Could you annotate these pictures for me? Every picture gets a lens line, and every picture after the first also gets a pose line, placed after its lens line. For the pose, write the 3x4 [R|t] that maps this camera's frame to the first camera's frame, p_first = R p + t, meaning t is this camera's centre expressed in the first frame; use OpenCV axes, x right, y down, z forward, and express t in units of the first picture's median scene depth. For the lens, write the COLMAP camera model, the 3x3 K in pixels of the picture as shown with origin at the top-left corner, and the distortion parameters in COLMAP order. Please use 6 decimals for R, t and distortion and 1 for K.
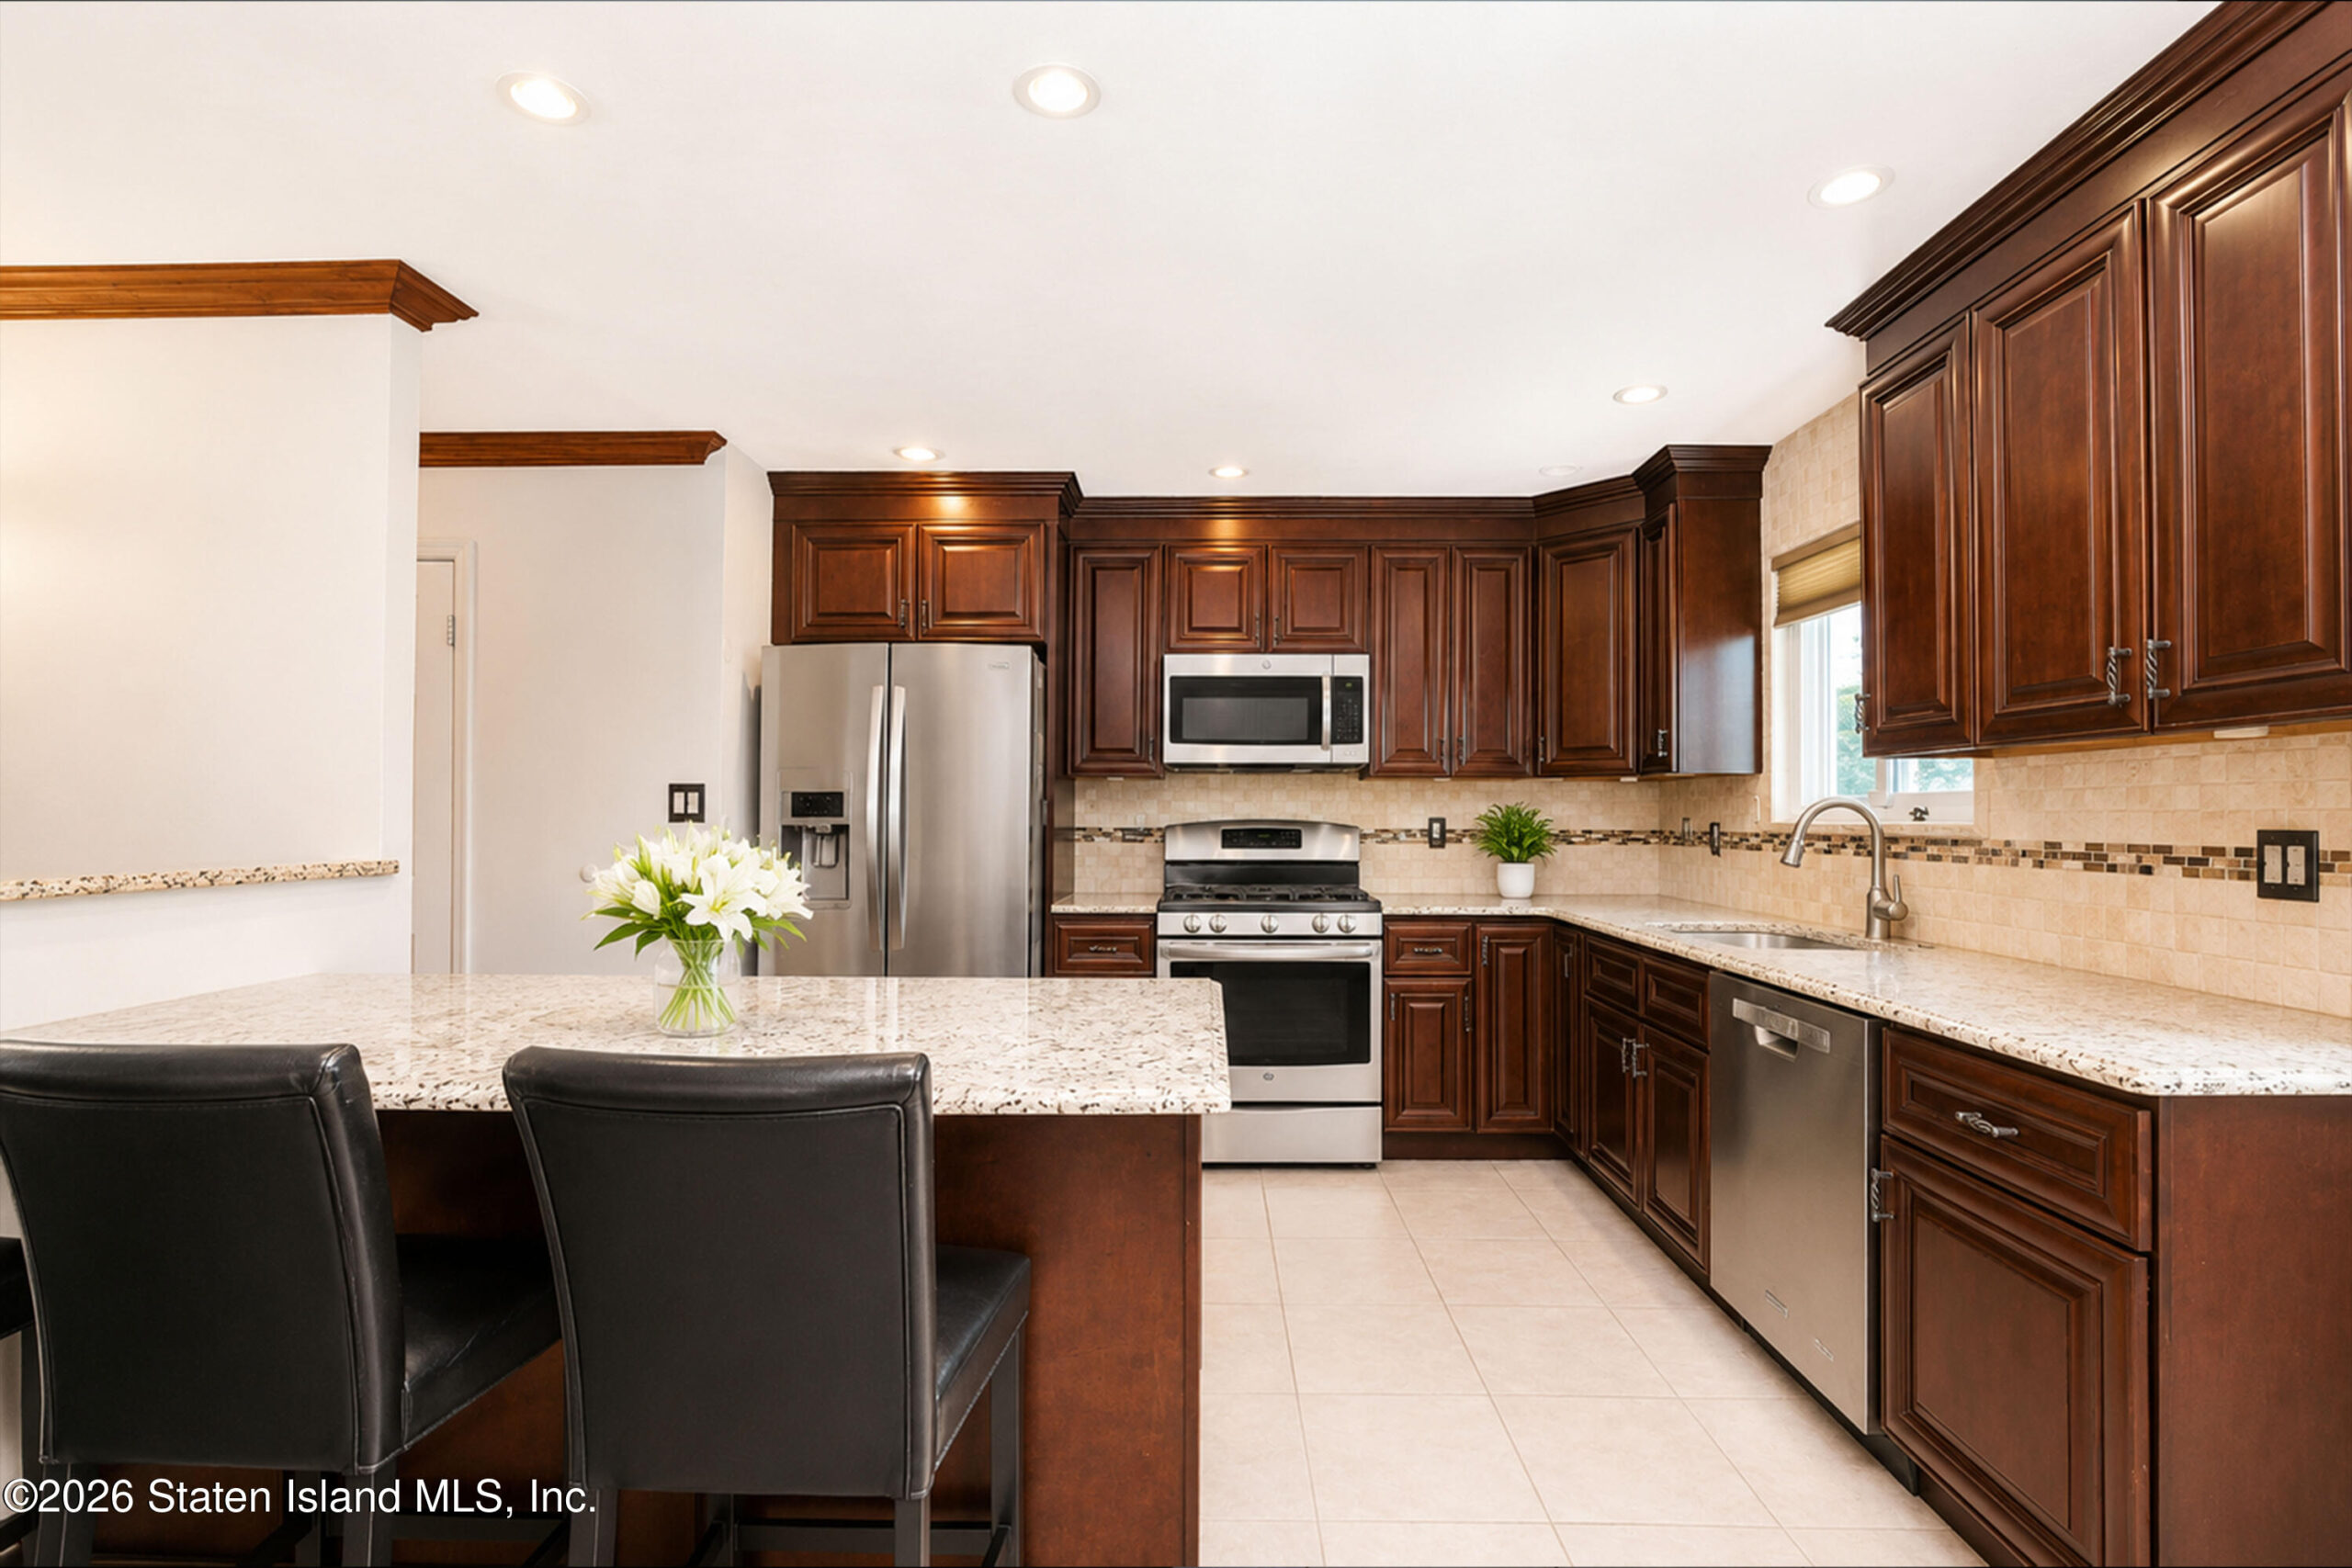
lens RADIAL K [[1033.6, 0, 1176.0], [0, 1033.6, 784.0], [0, 0, 1]] dist [-0.001353, 0.000082]
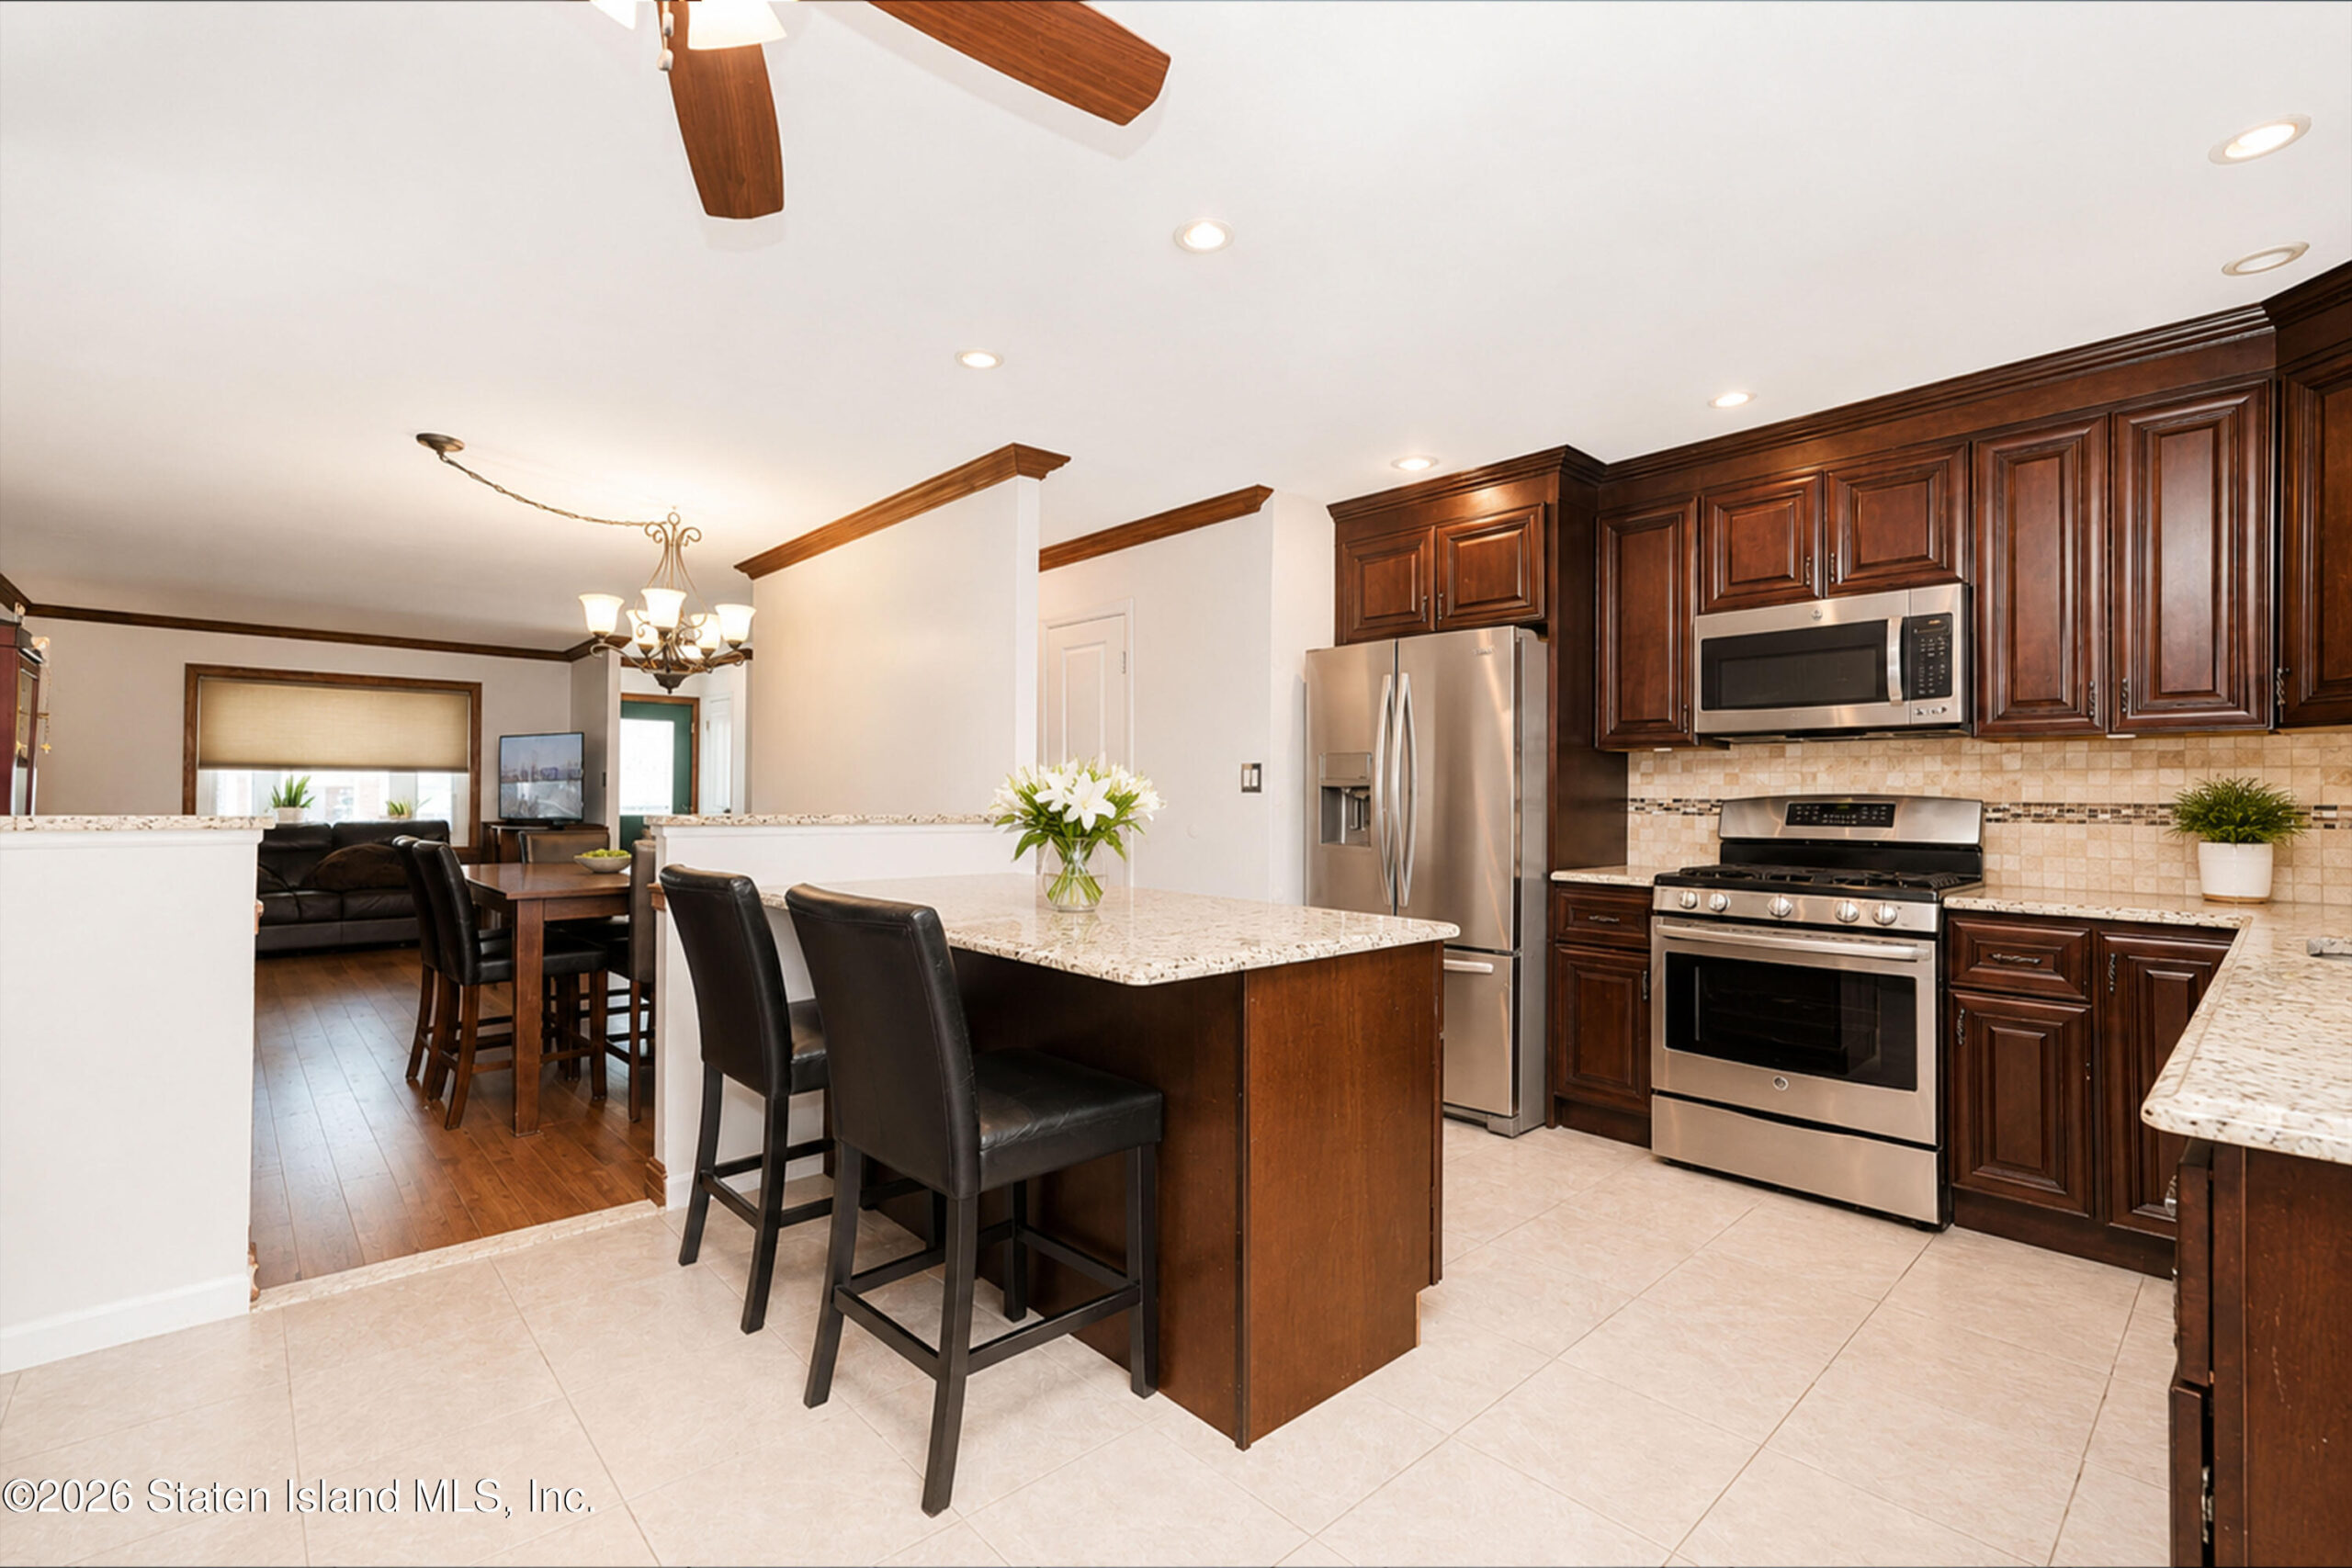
lens RADIAL K [[1033.6, 0, 1176.0], [0, 1033.6, 784.0], [0, 0, 1]] dist [-0.001353, 0.000082]
pose [[0.707807, -0.005099, -0.706388, 0.323376], [0.018452, 0.999766, 0.011273, 0.008847], [0.706165, -0.021013, 0.707735, 0.008804]]
